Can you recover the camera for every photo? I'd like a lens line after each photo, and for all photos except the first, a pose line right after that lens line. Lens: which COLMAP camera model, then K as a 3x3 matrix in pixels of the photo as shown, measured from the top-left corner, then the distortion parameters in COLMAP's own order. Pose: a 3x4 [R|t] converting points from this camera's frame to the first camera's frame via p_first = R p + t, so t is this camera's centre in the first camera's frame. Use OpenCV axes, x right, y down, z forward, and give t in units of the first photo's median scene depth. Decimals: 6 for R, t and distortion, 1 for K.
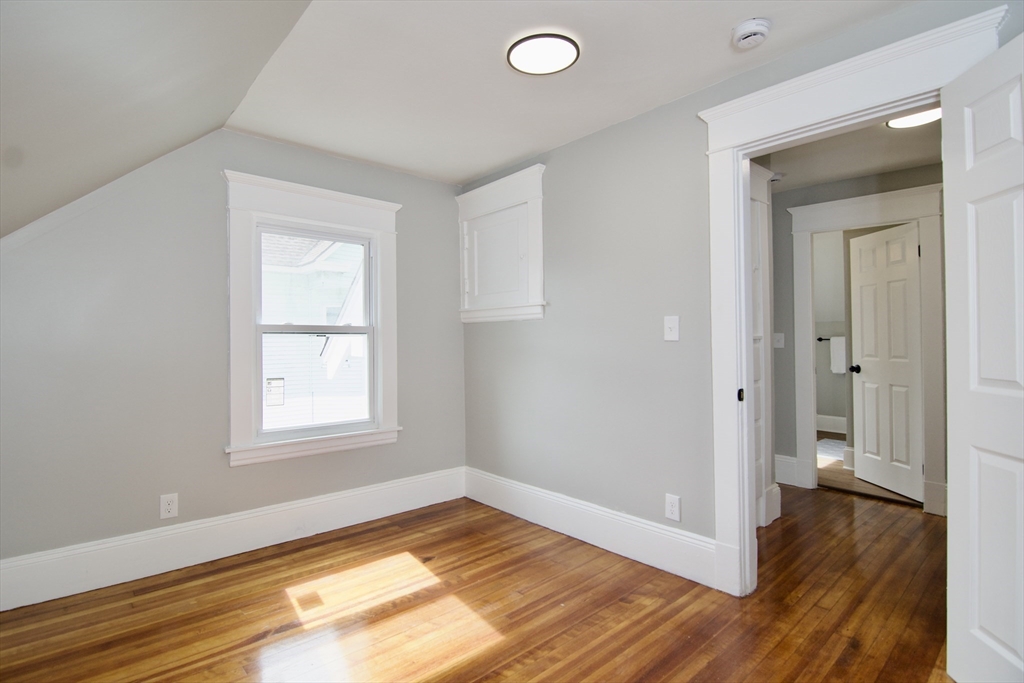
lens RADIAL K [[504.3, 0, 519.4], [0, 504.3, 334.0], [0, 0, 1]] dist [-0.014154, -0.000940]
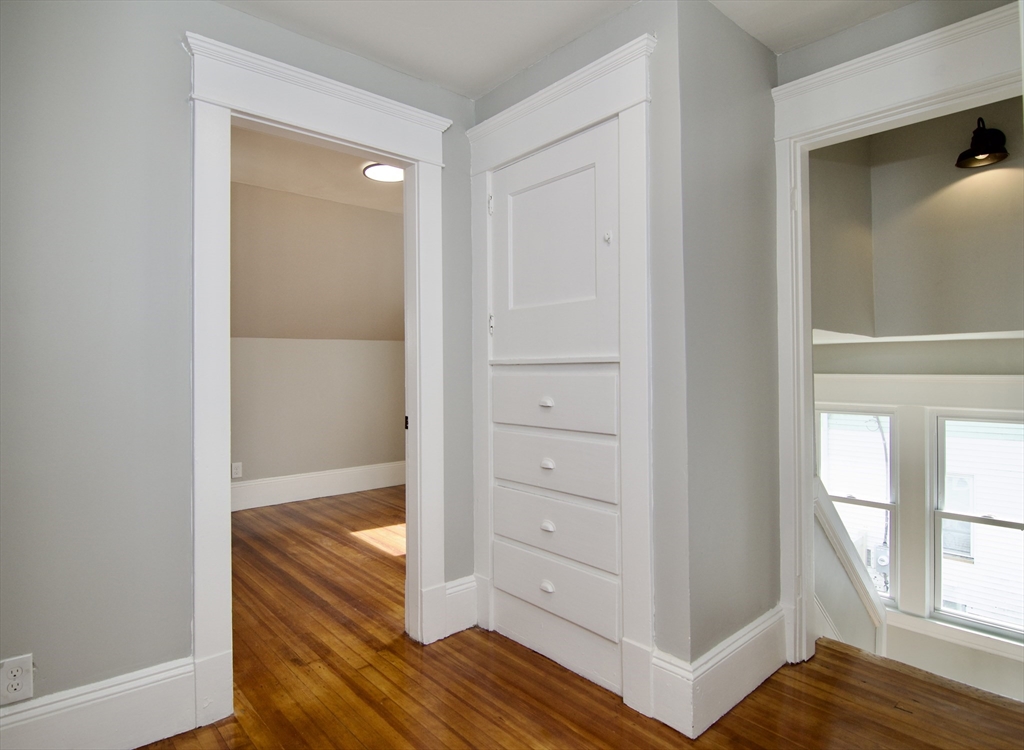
lens RADIAL K [[585.8, 0, 510.6], [0, 585.8, 374.4], [0, 0, 1]] dist [-0.006957, -0.000748]
pose [[-0.027571, 0.017610, -0.999465, 1.461213], [0.026862, 0.999497, 0.016869, 0.019140], [0.999259, -0.026383, -0.028030, 1.173639]]
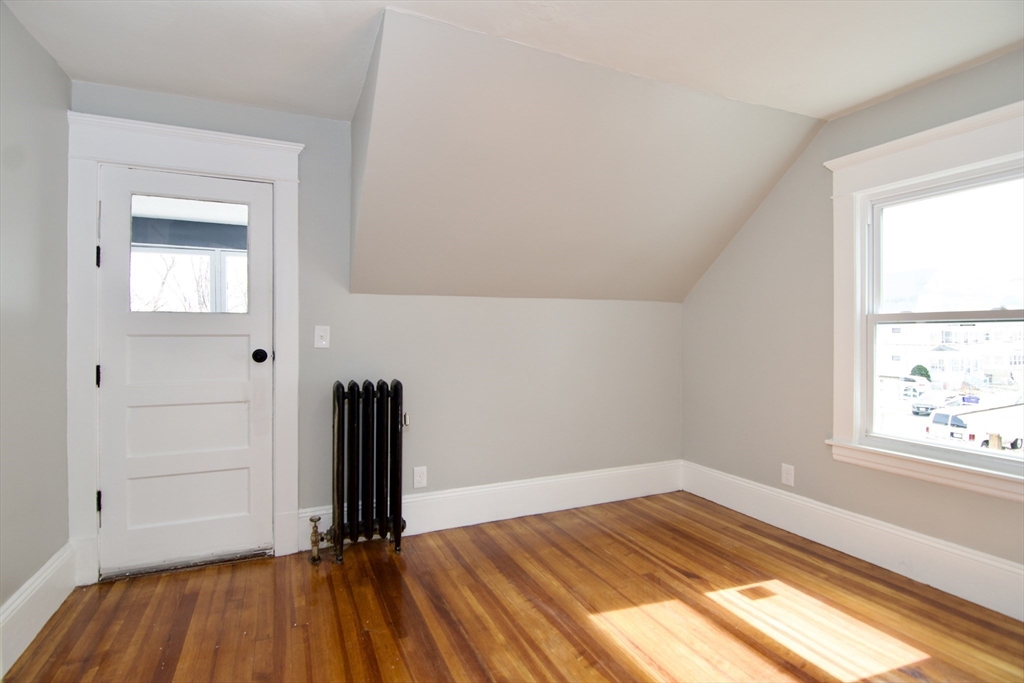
lens RADIAL K [[504.3, 0, 508.3], [0, 504.3, 338.4], [0, 0, 1]] dist [-0.014154, -0.000940]
pose [[-0.316948, 0.010349, -0.948386, 0.638655], [0.018891, 0.999811, 0.004597, 0.009167], [0.948255, -0.016459, -0.317084, 0.796943]]
